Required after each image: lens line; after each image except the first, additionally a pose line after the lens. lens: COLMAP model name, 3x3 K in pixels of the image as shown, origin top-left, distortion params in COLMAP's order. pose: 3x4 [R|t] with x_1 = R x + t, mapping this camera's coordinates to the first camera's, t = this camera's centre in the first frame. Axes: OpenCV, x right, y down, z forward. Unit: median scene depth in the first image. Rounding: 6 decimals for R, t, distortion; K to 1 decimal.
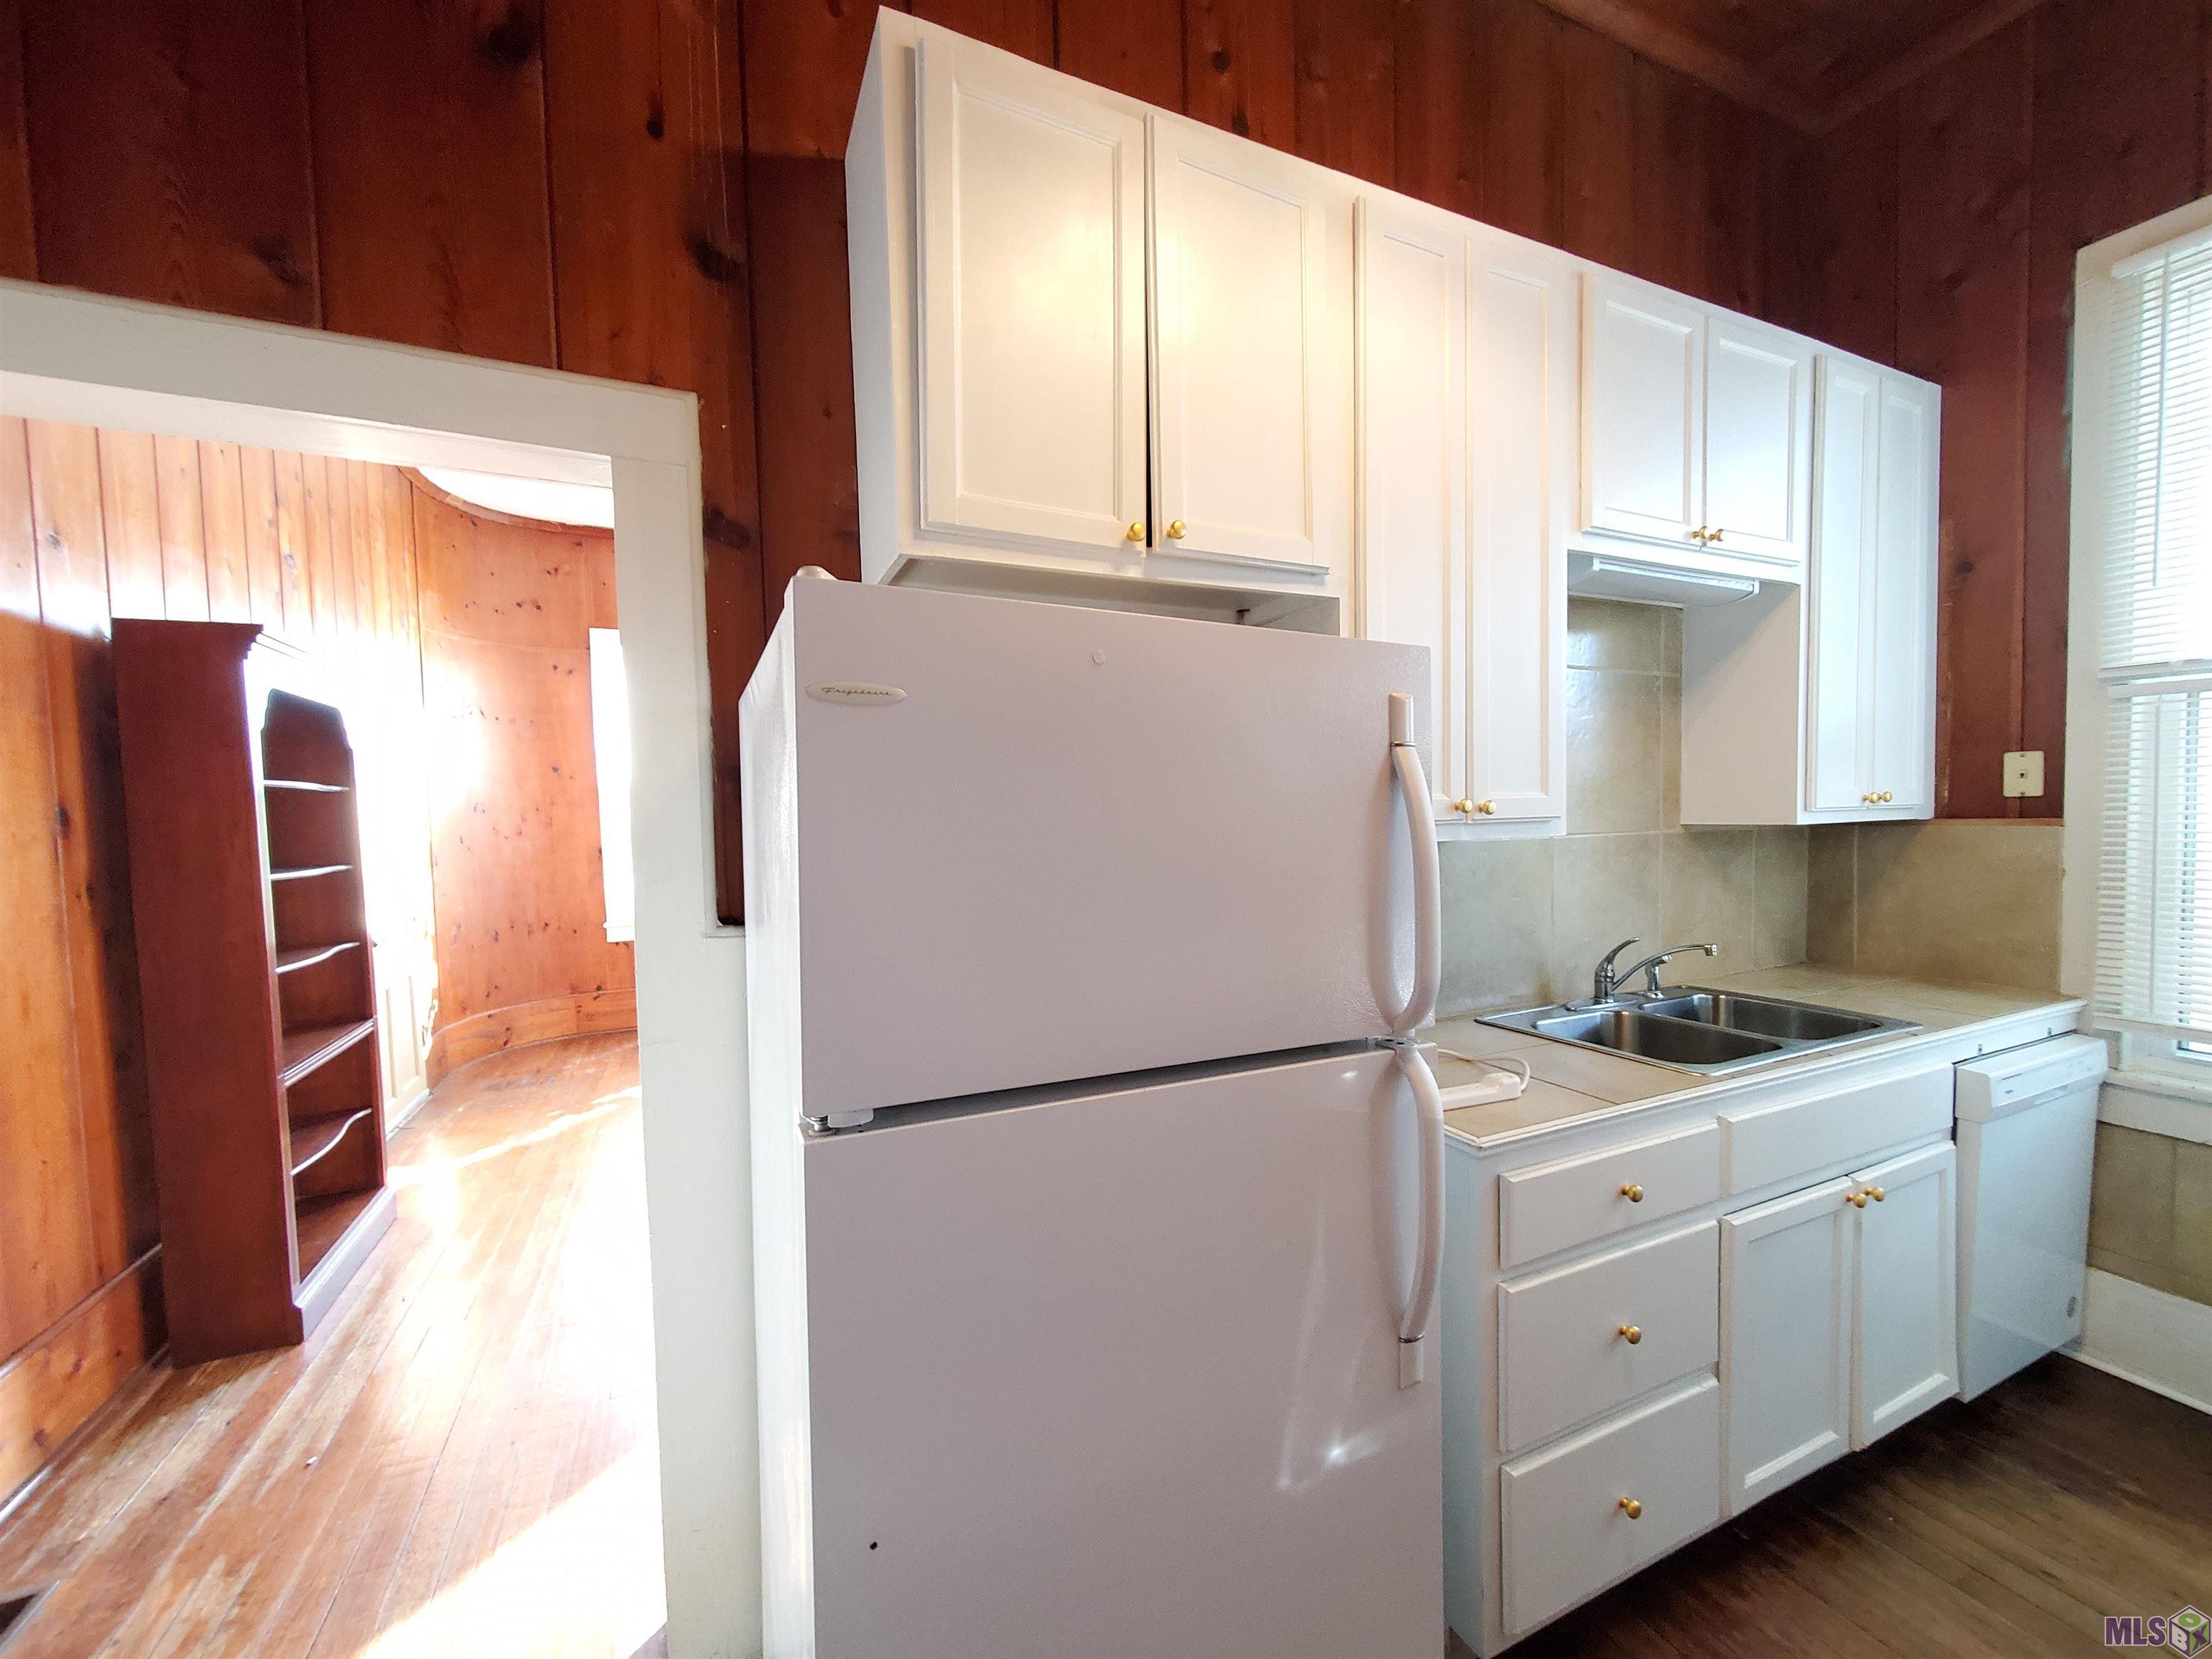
lens RADIAL K [[876.6, 0, 1102.2], [0, 876.6, 854.1], [0, 0, 1]] dist [-0.001773, 0.000138]
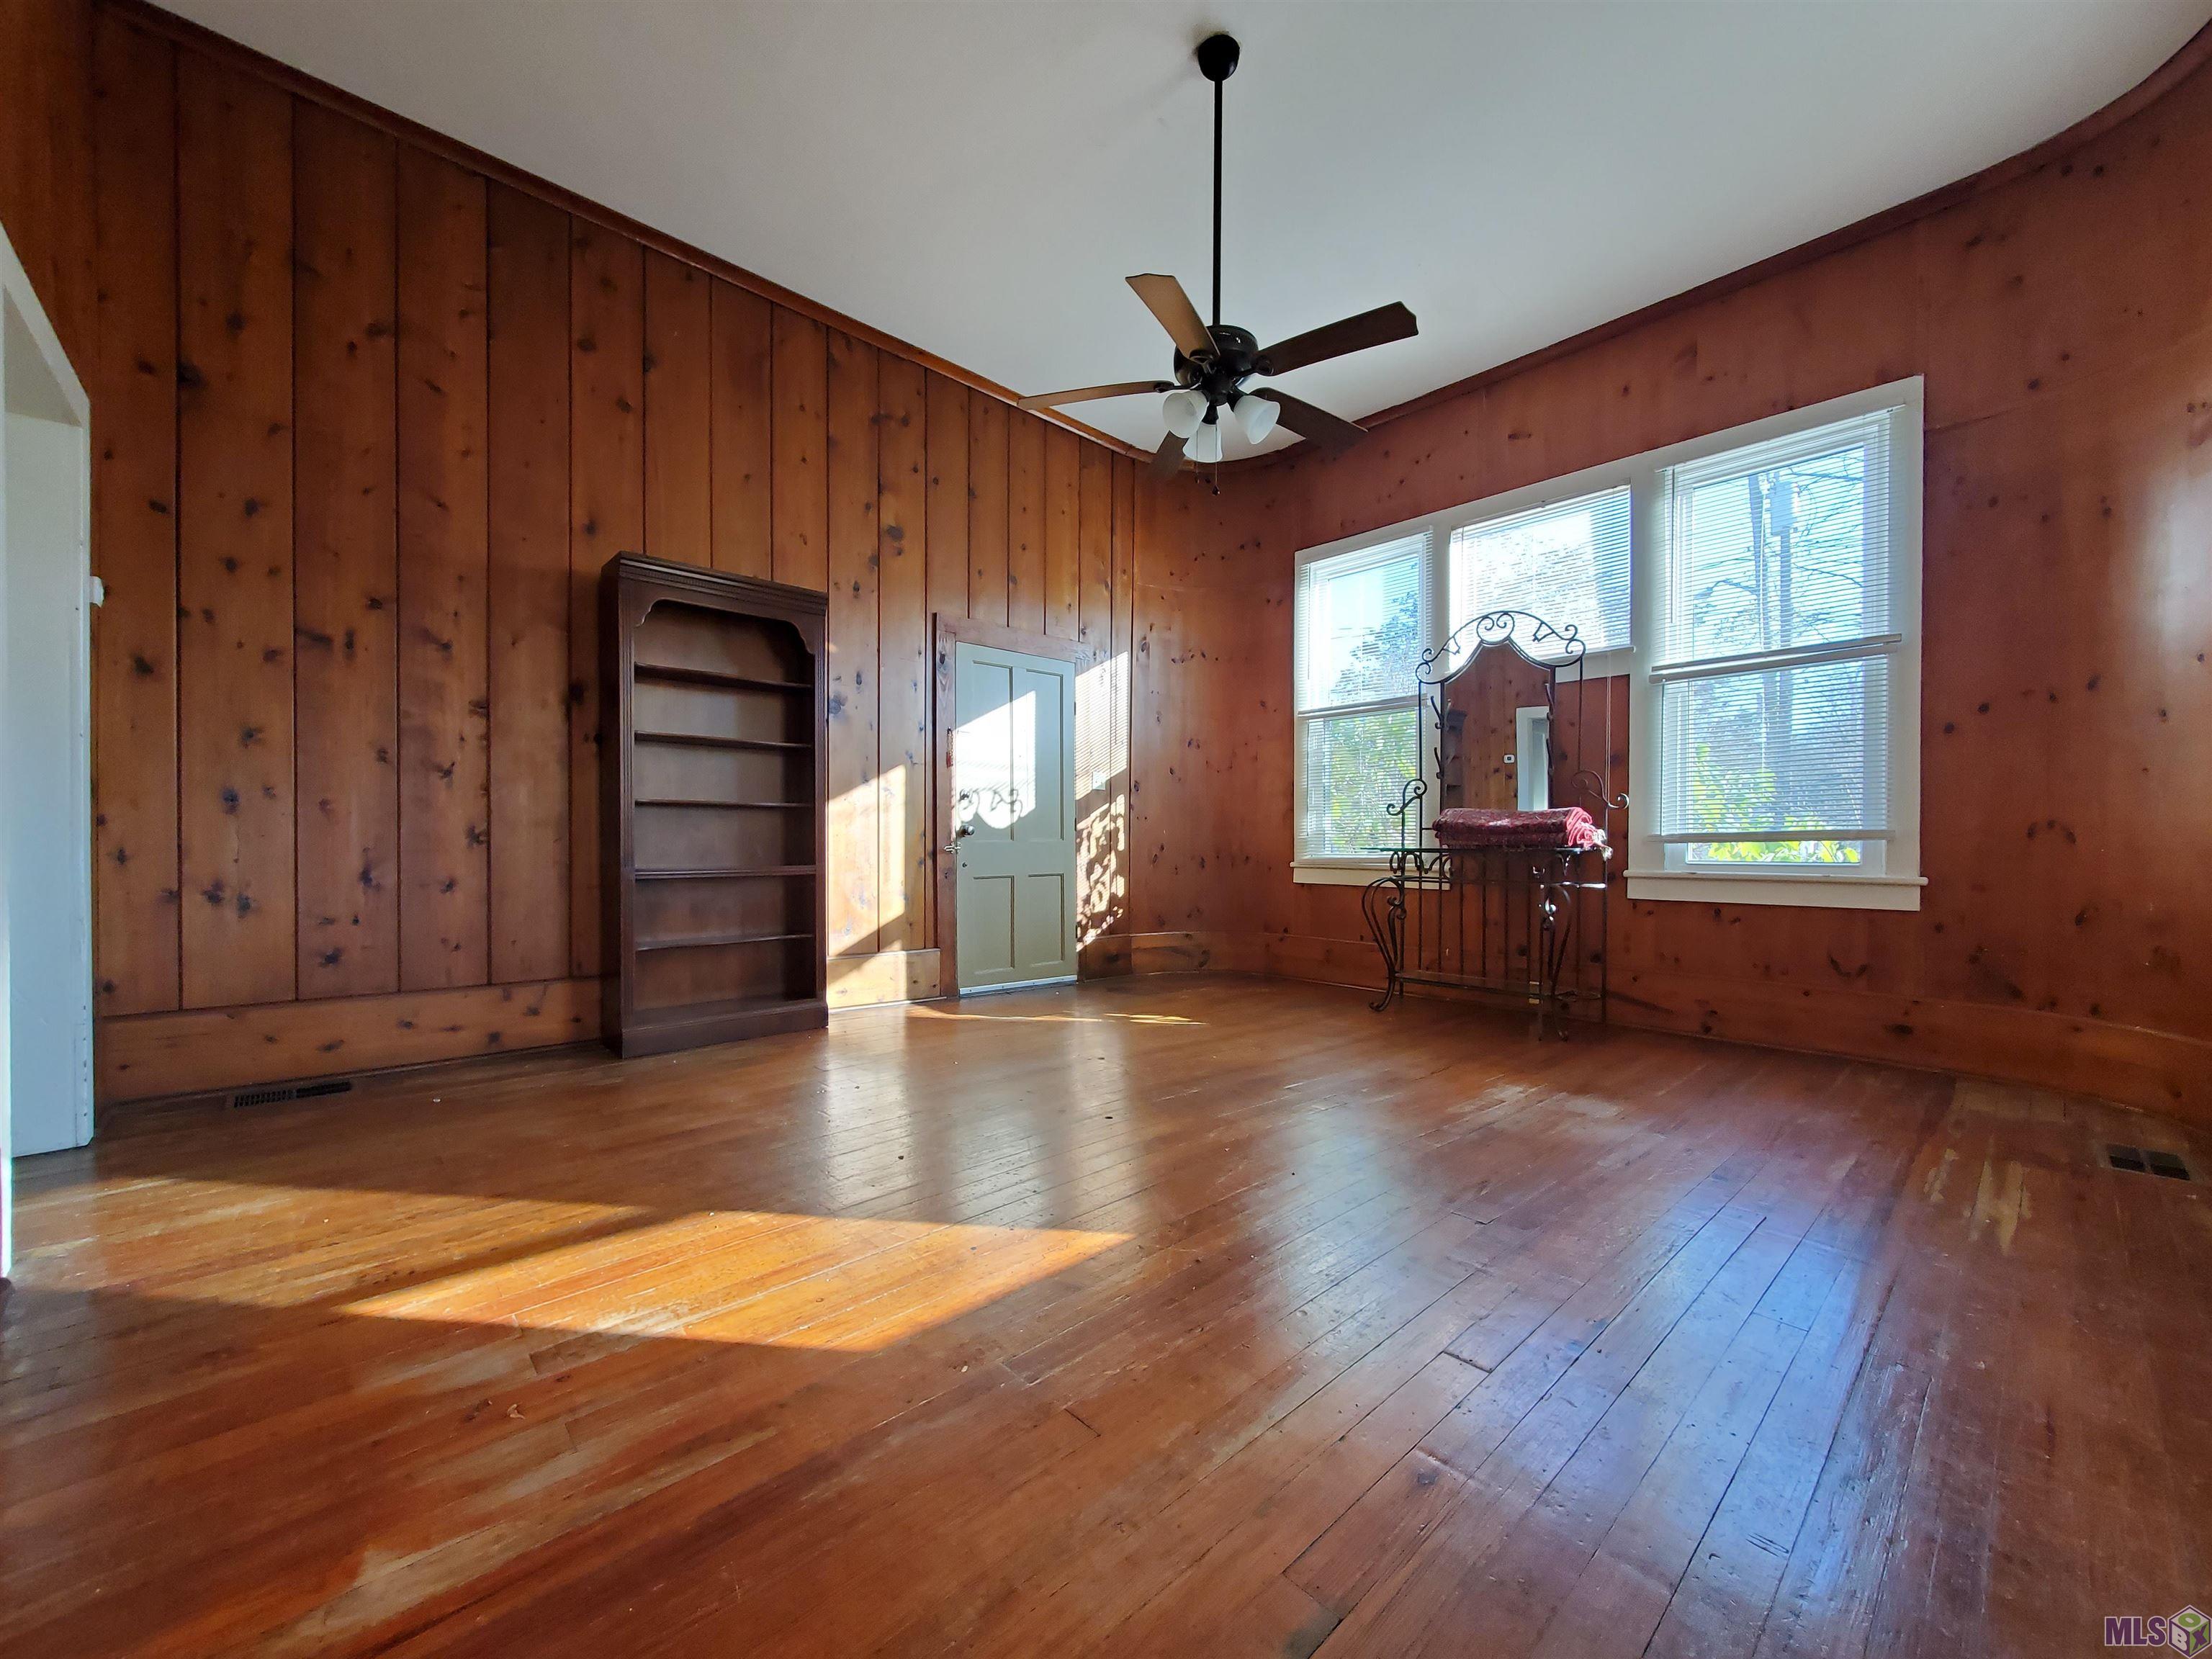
lens RADIAL K [[876.6, 0, 1102.2], [0, 876.6, 854.1], [0, 0, 1]] dist [-0.001773, 0.000138]
pose [[0.306414, 0.037646, -0.951154, 0.357370], [-0.058635, 0.998067, 0.020613, 0.084089], [0.950091, 0.049455, 0.308029, 0.689394]]
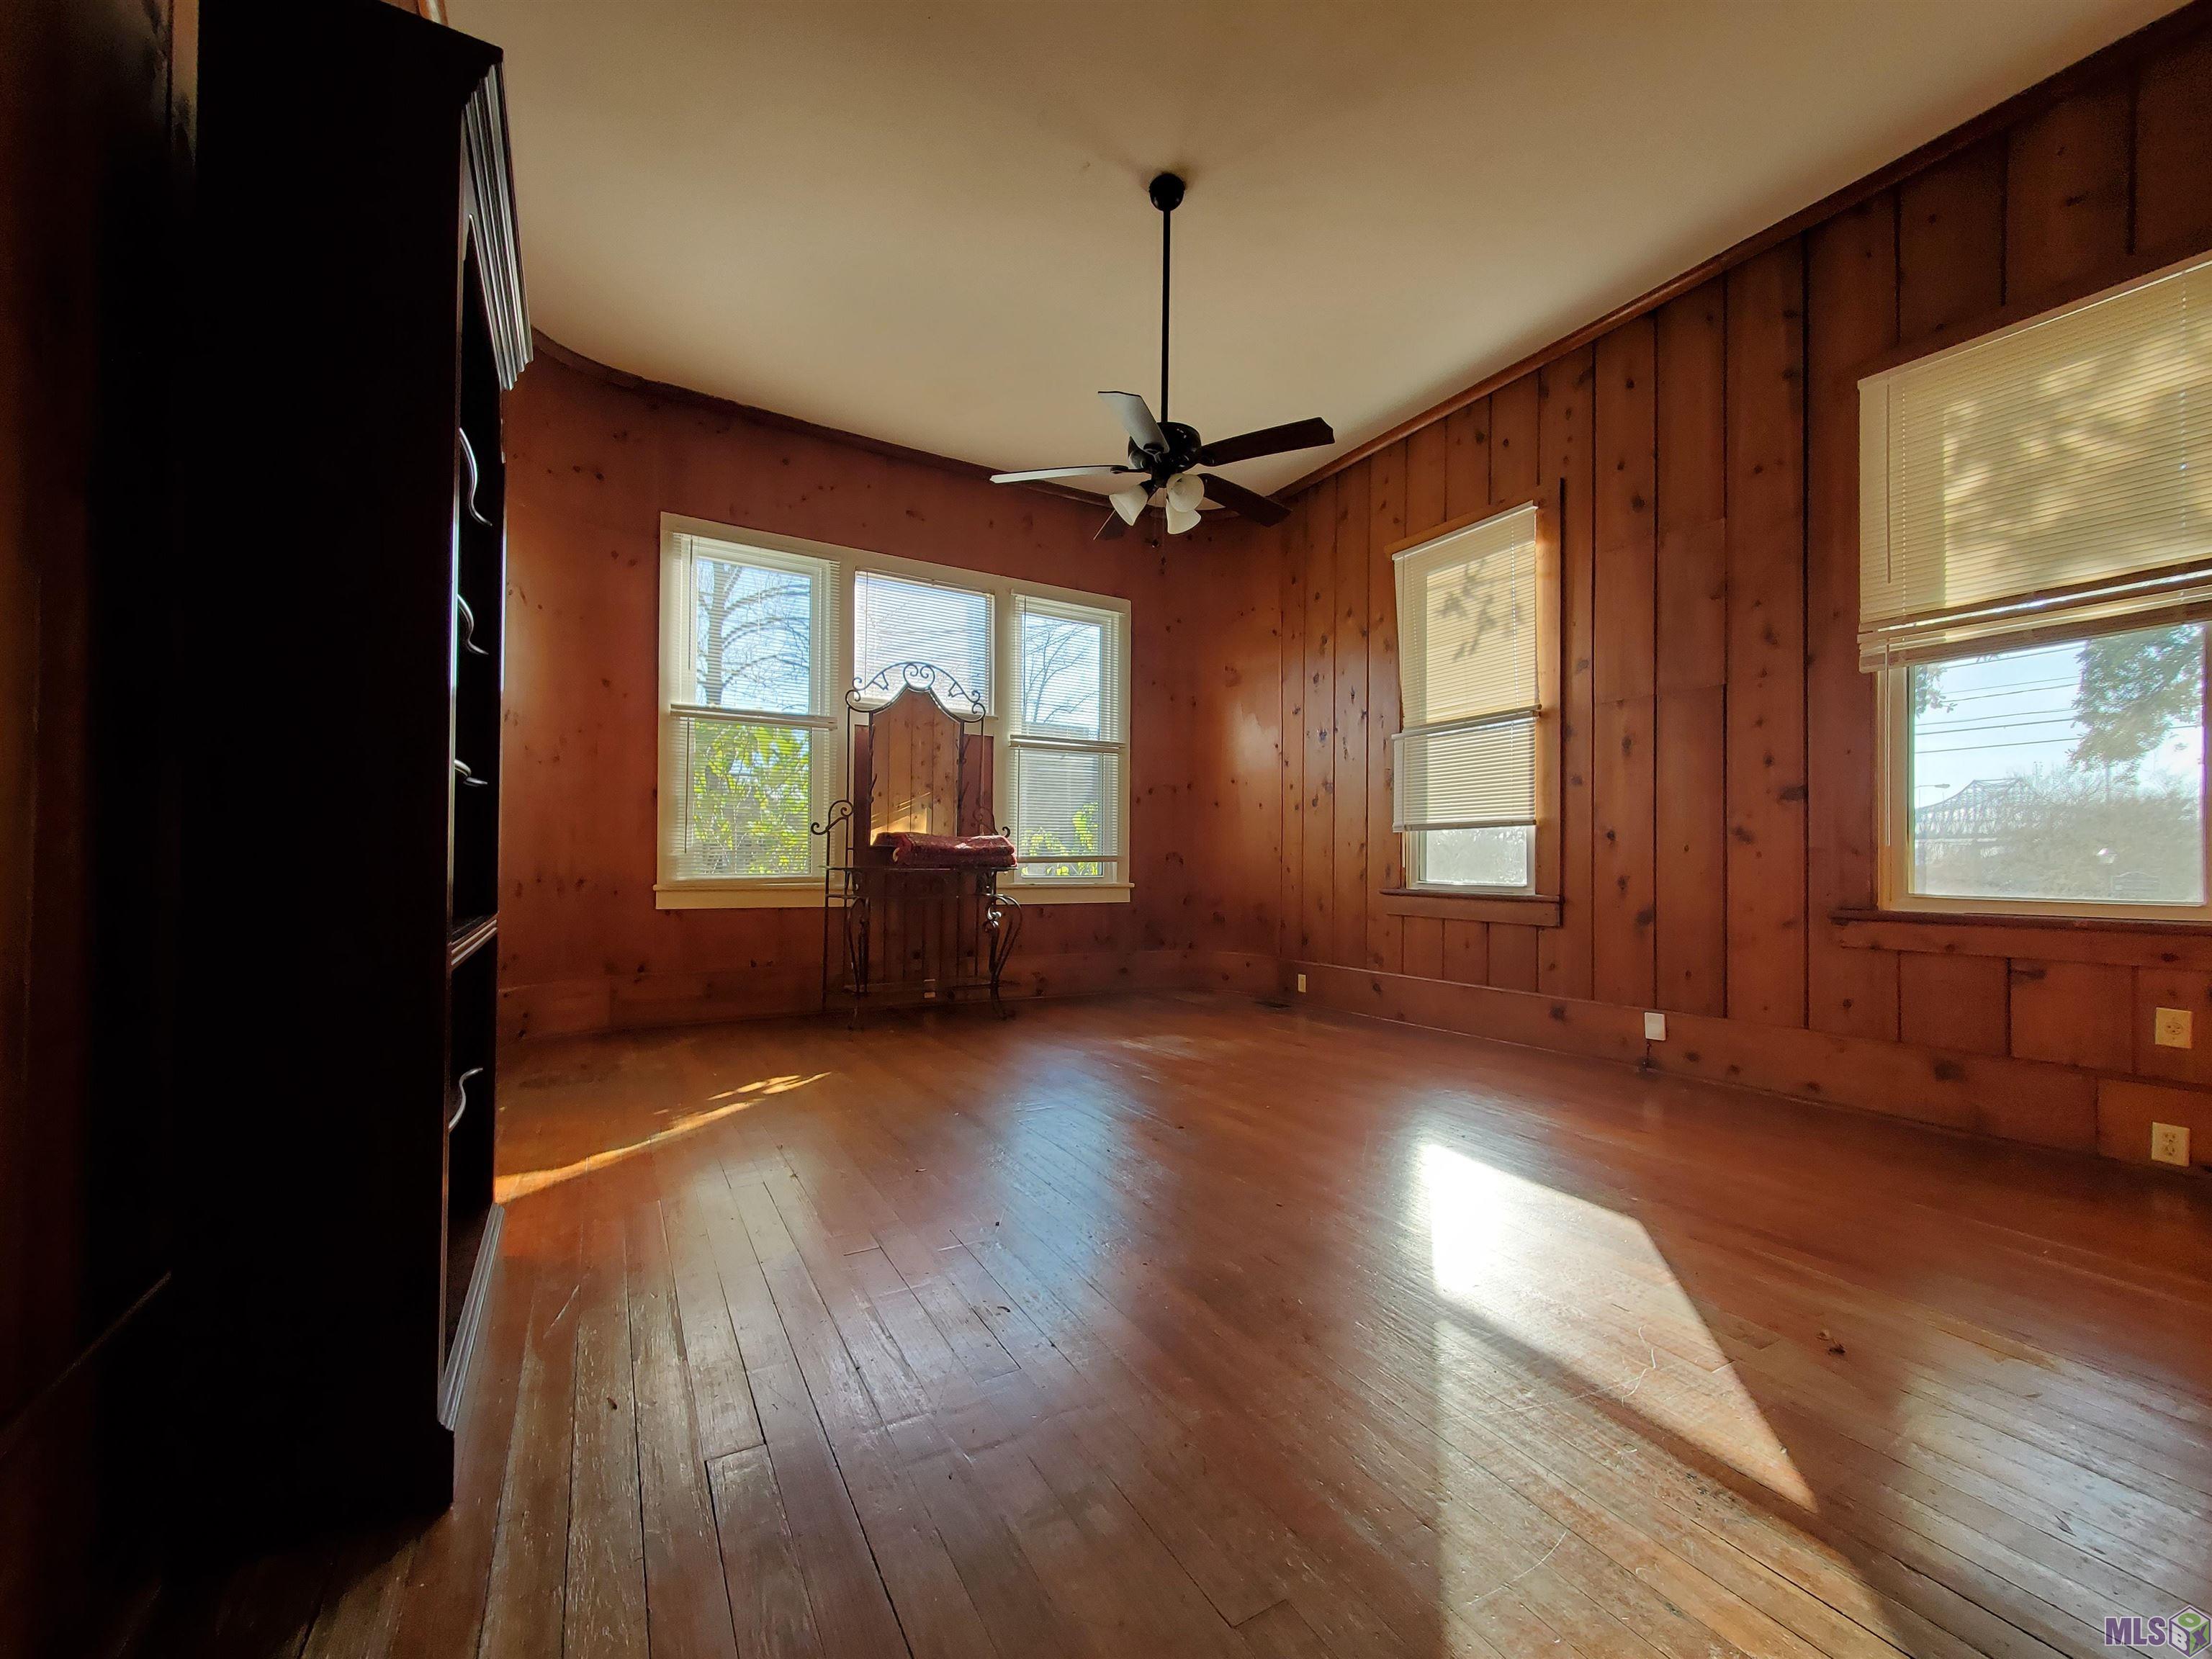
lens RADIAL K [[883.2, 0, 1103.9], [0, 883.2, 848.4], [0, 0, 1]] dist [0.000554, -0.000360]
pose [[0.995244, 0.034399, 0.091133, -0.326662], [-0.028291, 0.997319, -0.067487, 0.118244], [-0.093210, 0.064588, 0.993549, 0.245916]]
